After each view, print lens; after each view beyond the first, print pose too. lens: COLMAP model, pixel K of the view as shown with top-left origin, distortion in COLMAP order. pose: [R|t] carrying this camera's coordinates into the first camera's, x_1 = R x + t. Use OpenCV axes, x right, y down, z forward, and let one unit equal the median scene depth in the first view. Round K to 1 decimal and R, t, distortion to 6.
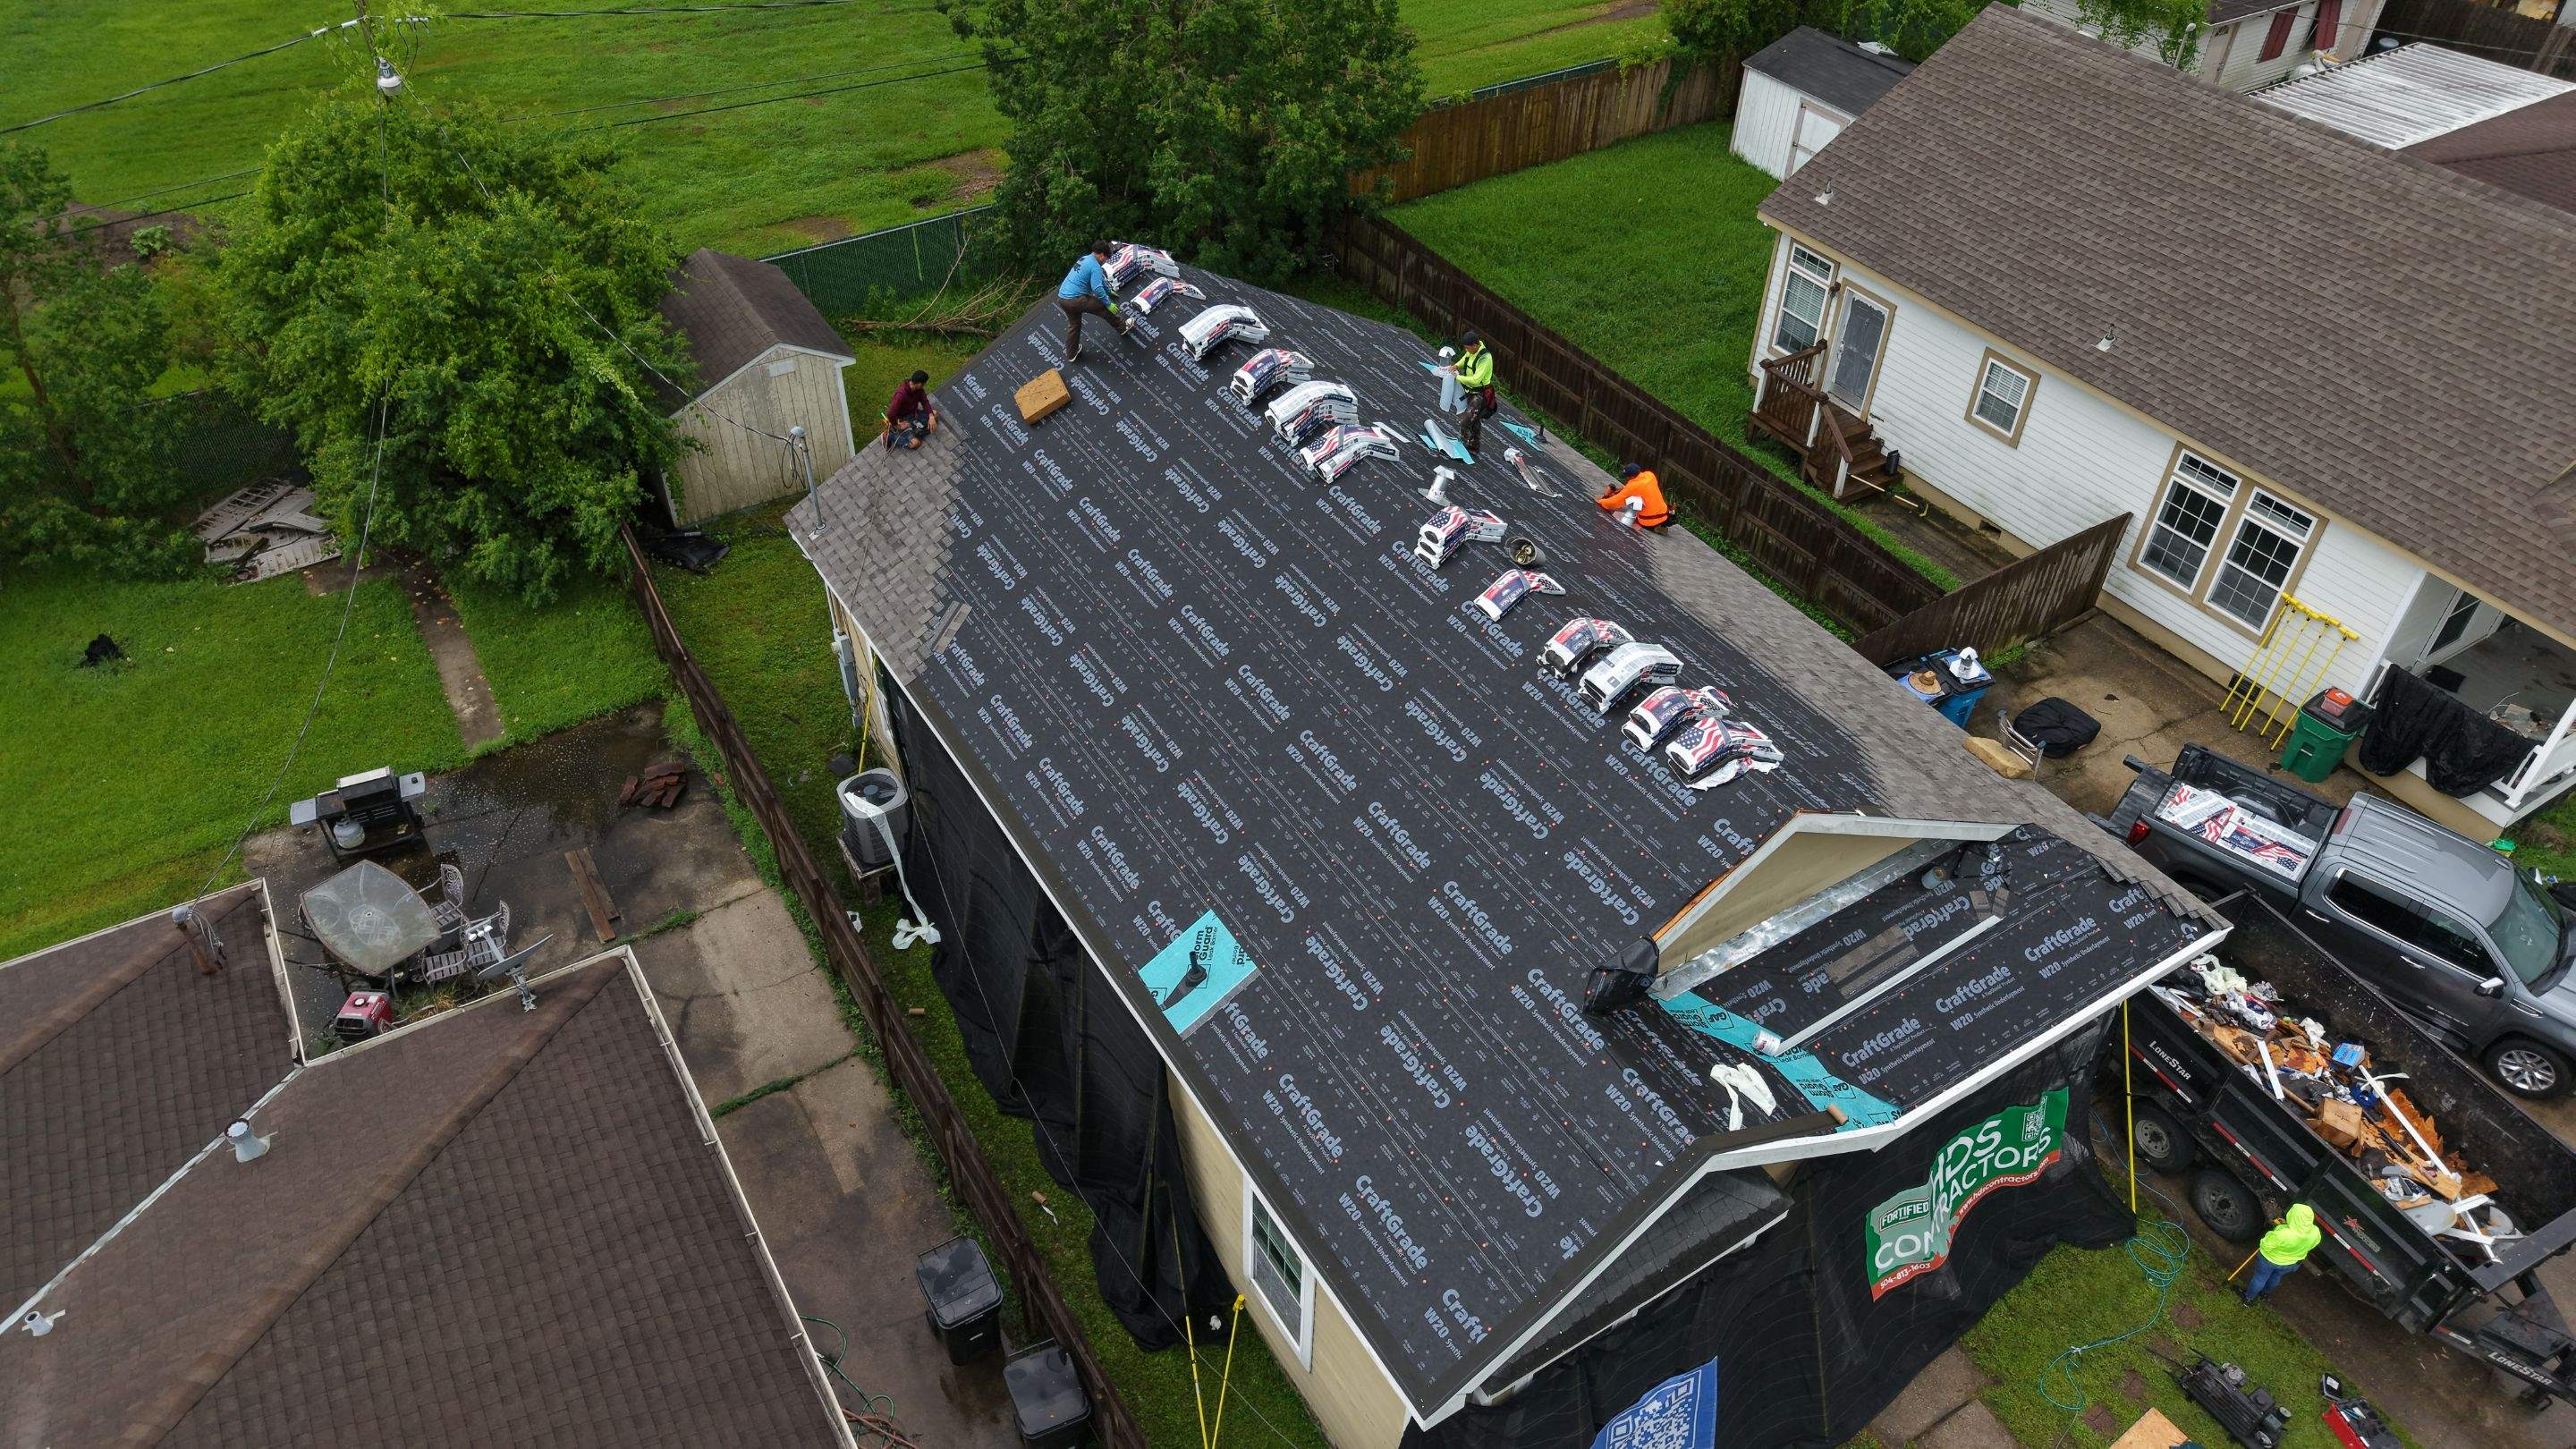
lens RADIAL K [[1721.3, 0, 1278.5], [0, 1721.3, 718.9], [0, 0, 1]] dist [0.017922, -0.018926]
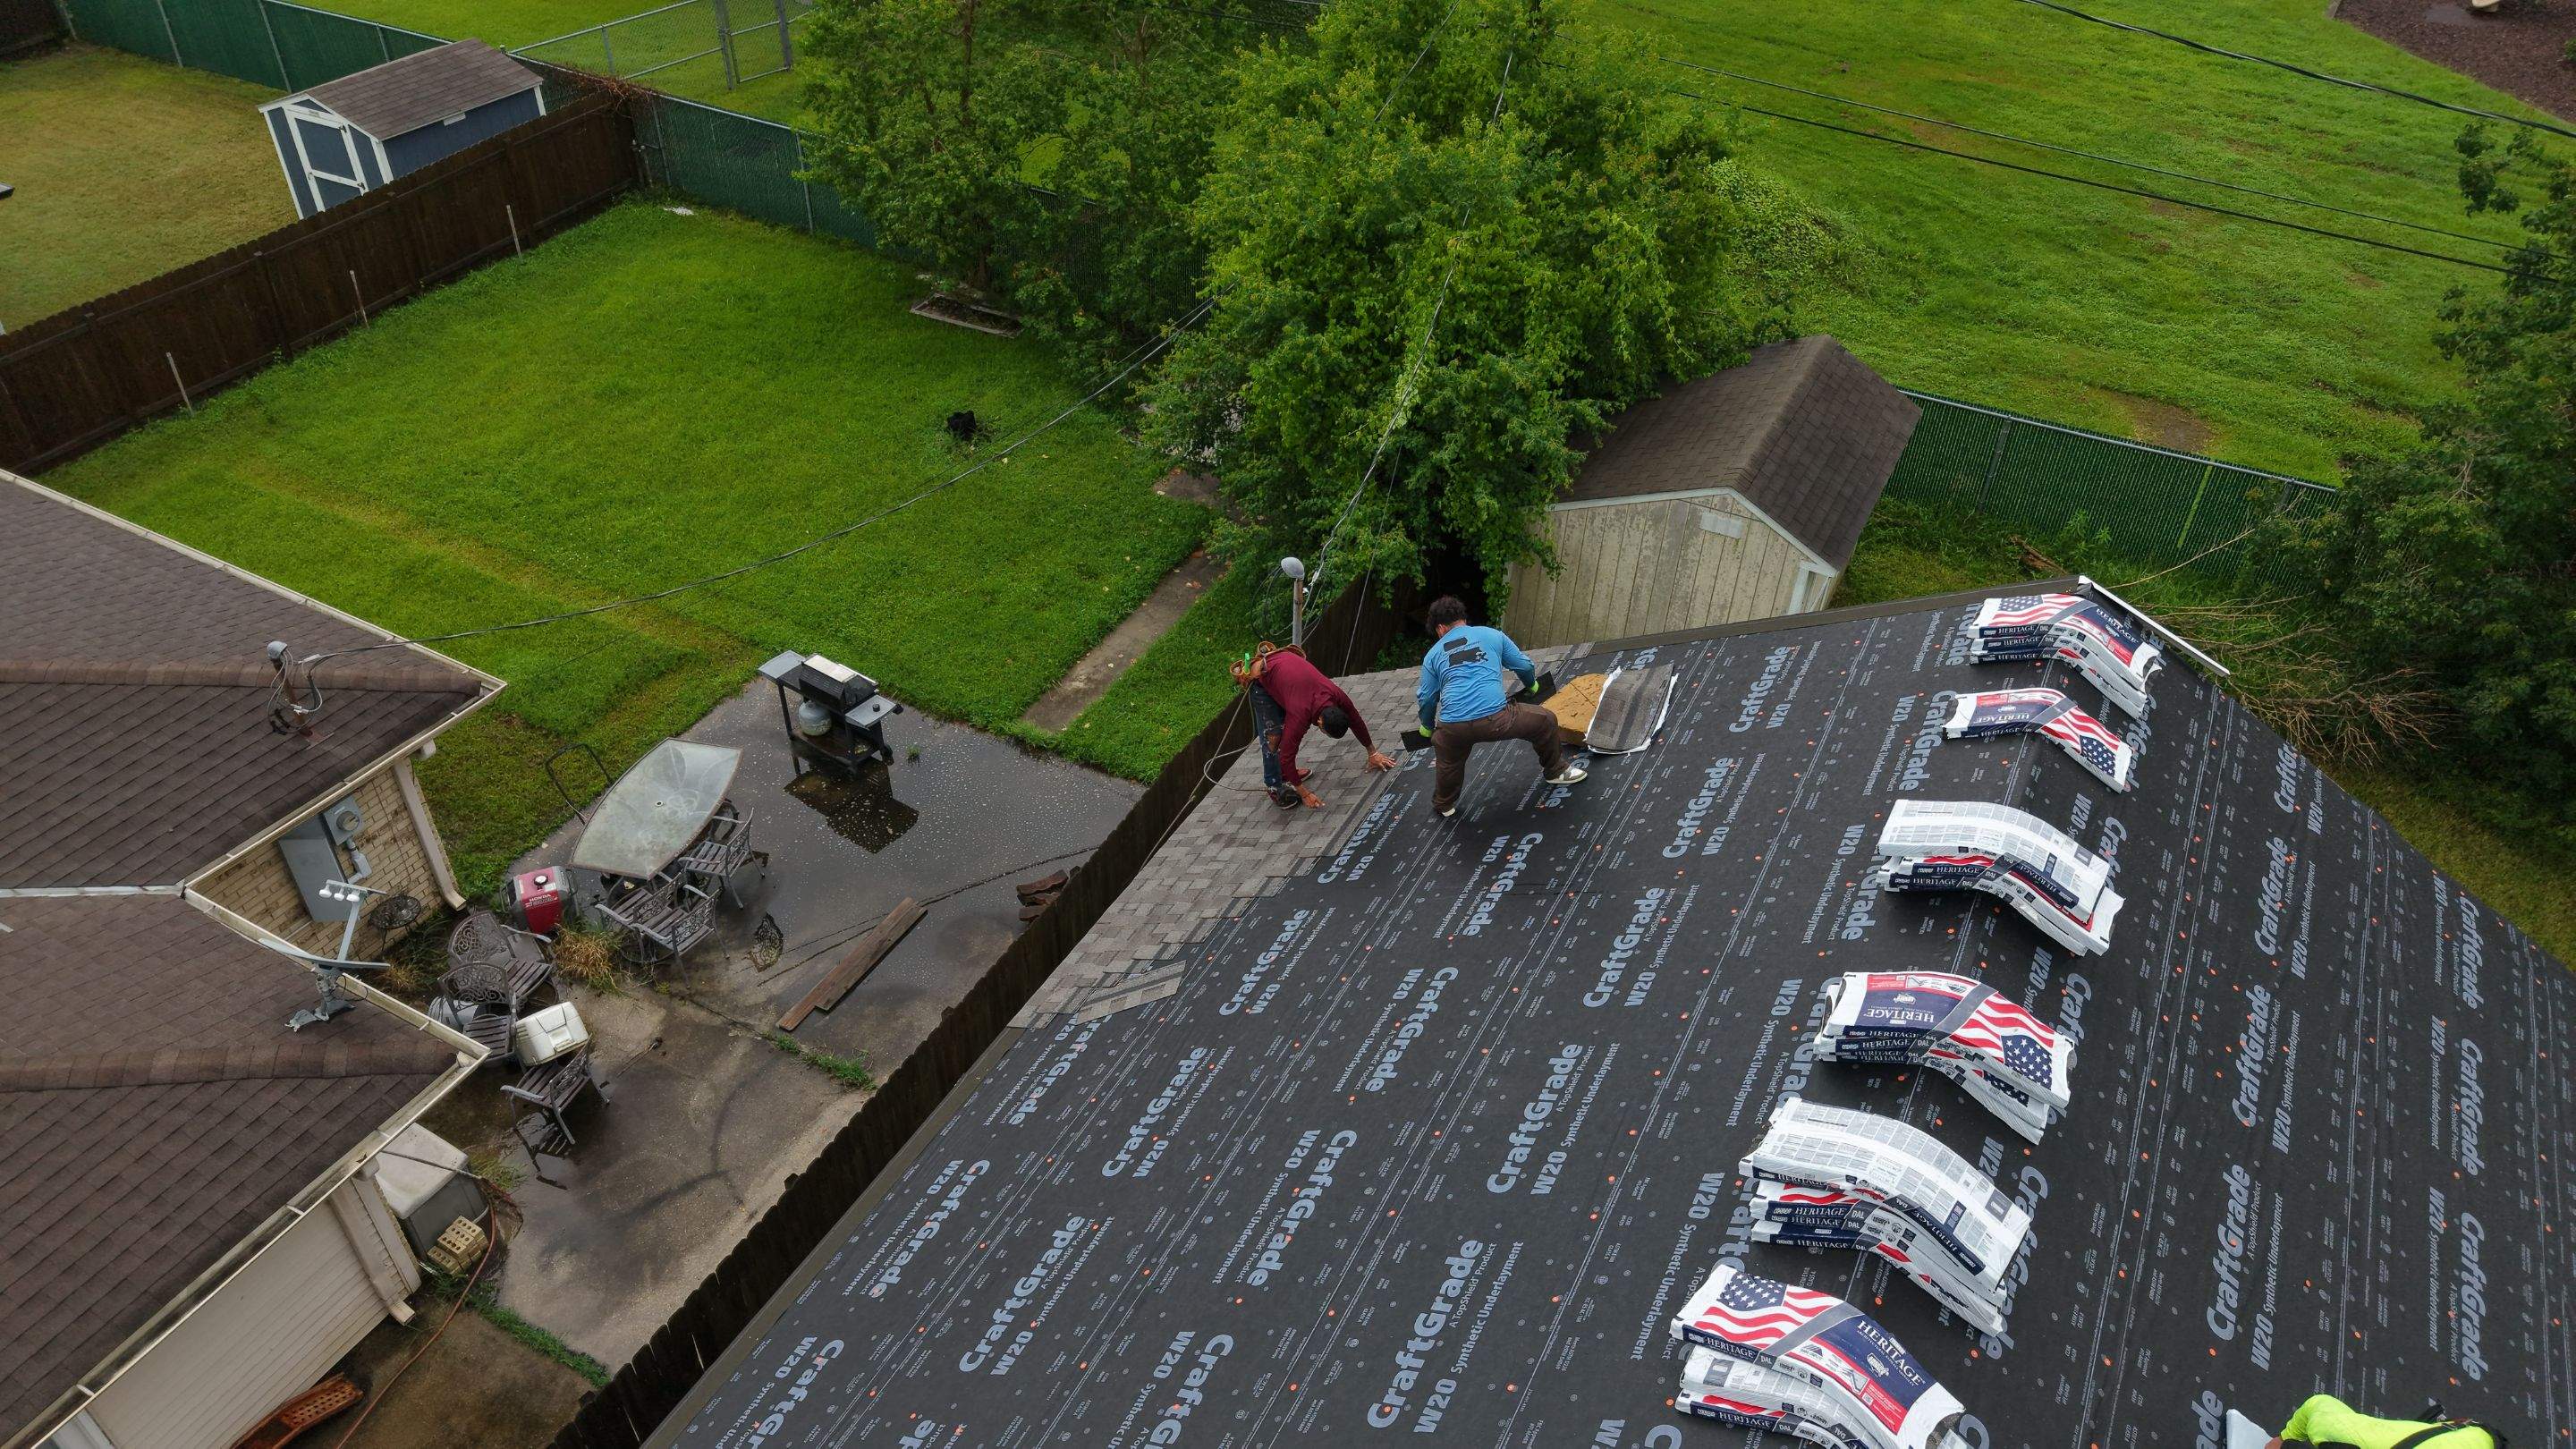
lens RADIAL K [[1721.3, 0, 1278.5], [0, 1721.3, 718.9], [0, 0, 1]] dist [0.017922, -0.018926]
pose [[0.501248, 0.536596, -0.678834, 0.110474], [-0.572525, 0.793897, 0.204799, -0.205466], [0.648819, 0.285995, 0.705153, 0.524484]]
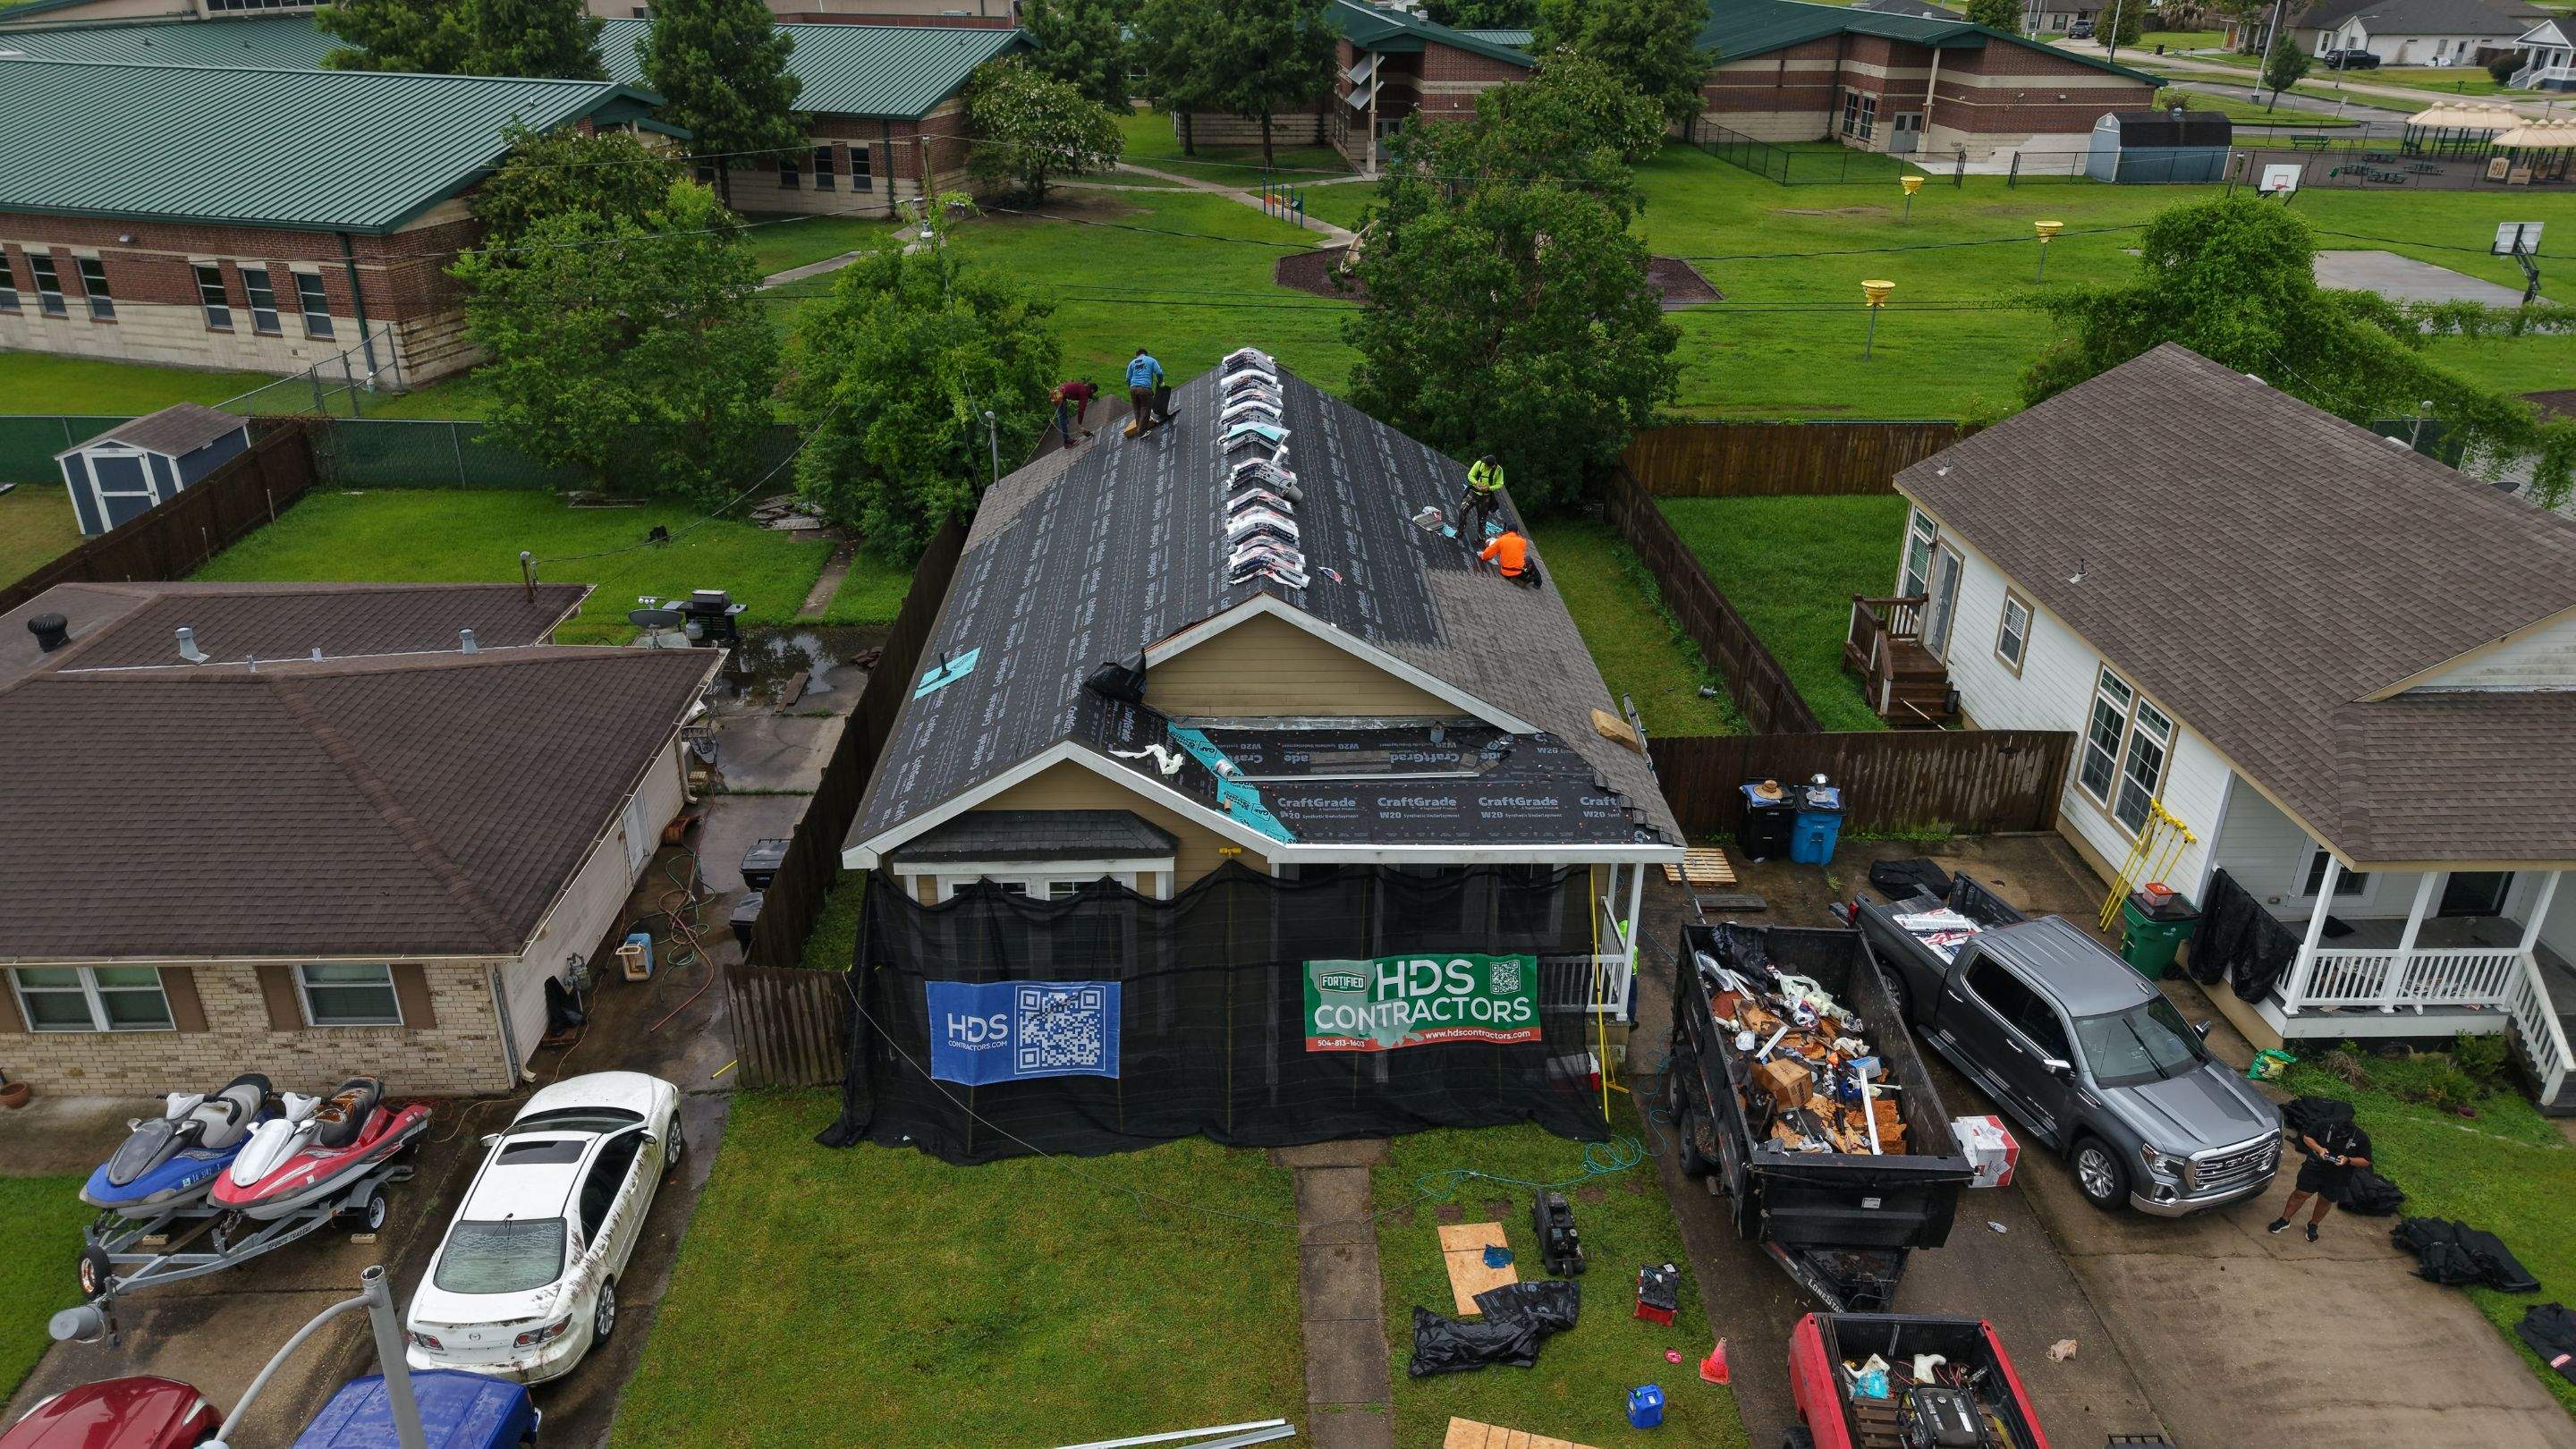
lens RADIAL K [[1721.3, 0, 1278.5], [0, 1721.3, 718.9], [0, 0, 1]] dist [0.017922, -0.018926]
pose [[0.867398, 0.205341, -0.453272, 0.581773], [-0.323085, 0.925180, -0.199144, 0.255985], [0.378465, 0.319183, 0.868842, -0.111069]]
